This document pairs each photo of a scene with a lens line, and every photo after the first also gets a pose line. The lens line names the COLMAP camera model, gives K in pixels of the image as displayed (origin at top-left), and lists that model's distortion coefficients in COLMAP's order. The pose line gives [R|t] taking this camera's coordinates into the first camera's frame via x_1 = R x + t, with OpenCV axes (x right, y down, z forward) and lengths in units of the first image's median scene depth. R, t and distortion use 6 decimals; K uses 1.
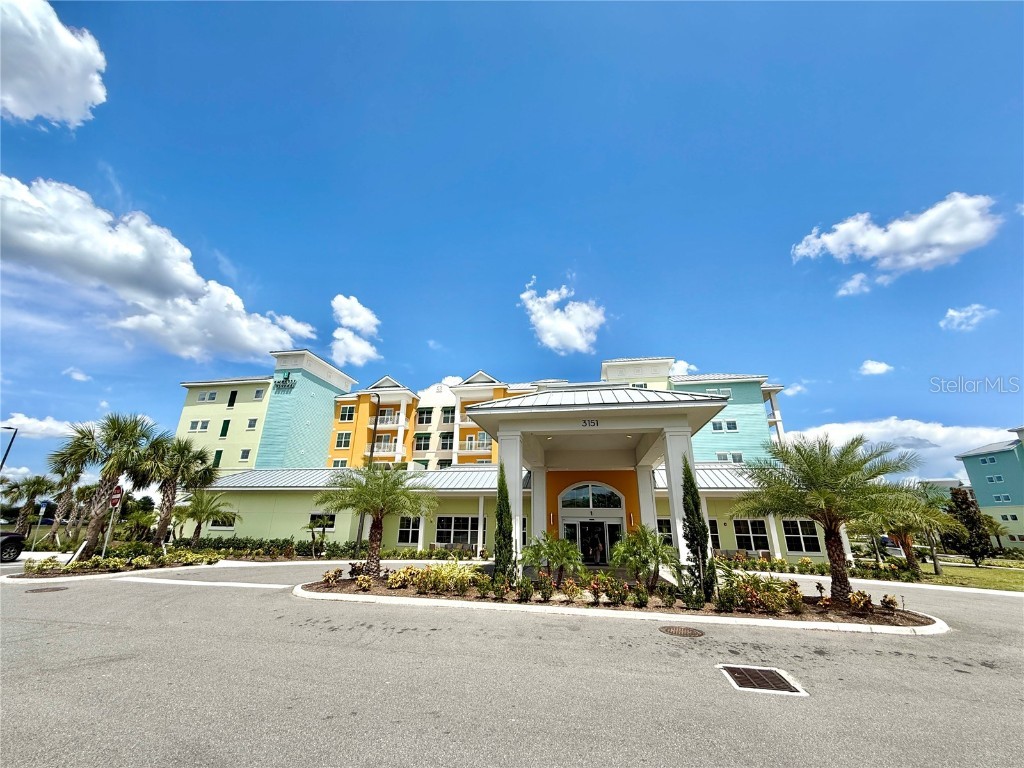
lens RADIAL K [[411.0, 0, 512.0], [0, 411.0, 384.0], [0, 0, 1]] dist [0.041492, -0.000110]
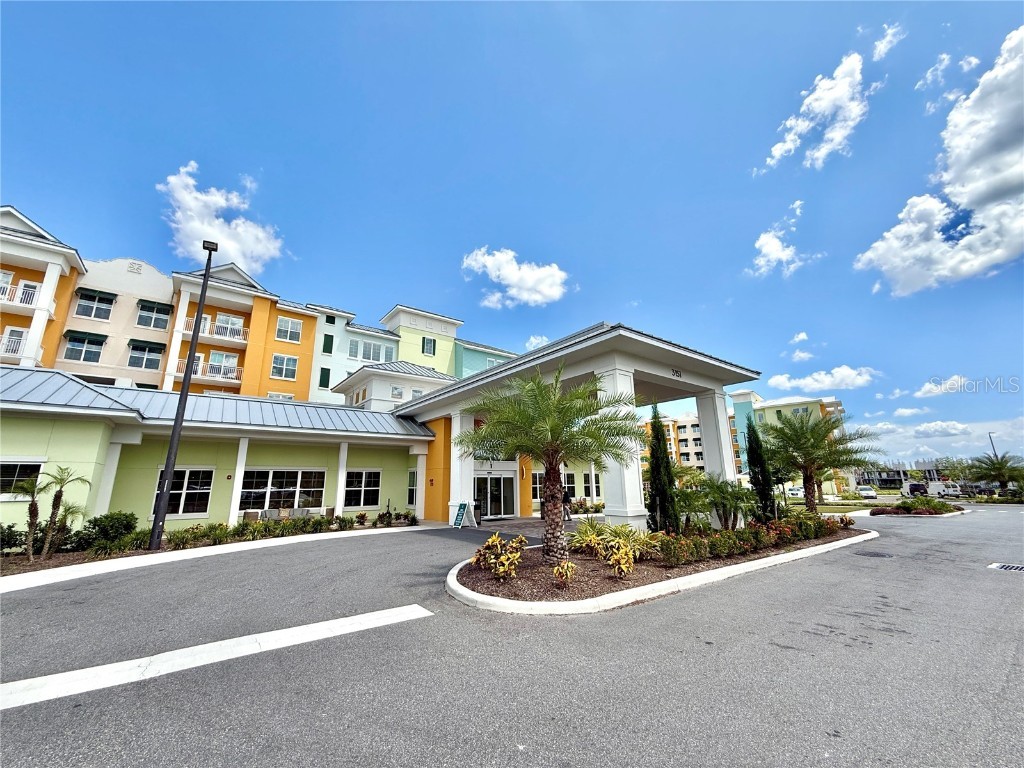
lens RADIAL K [[407.5, 0, 492.5], [0, 407.5, 381.3], [0, 0, 1]] dist [0.013551, -0.000158]
pose [[0.692392, 0.157821, 0.704049, -0.409304], [-0.221695, 0.975116, -0.000560, 0.112991], [-0.686618, -0.155697, 0.710151, 0.342014]]
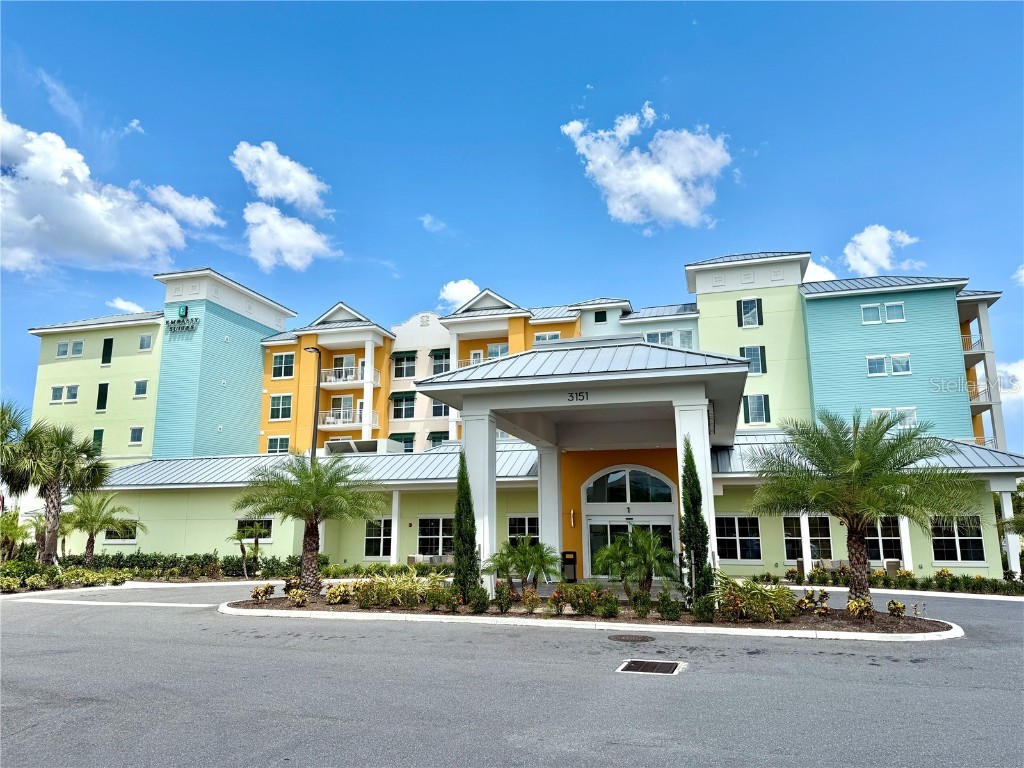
lens RADIAL K [[723.7, 0, 505.3], [0, 723.7, 381.9], [0, 0, 1]] dist [0.244960, -0.287057]
pose [[0.994298, -0.038403, -0.099479, 0.103914], [0.051031, 0.990501, 0.127683, -0.059520], [0.093630, -0.132031, 0.986814, -0.180540]]
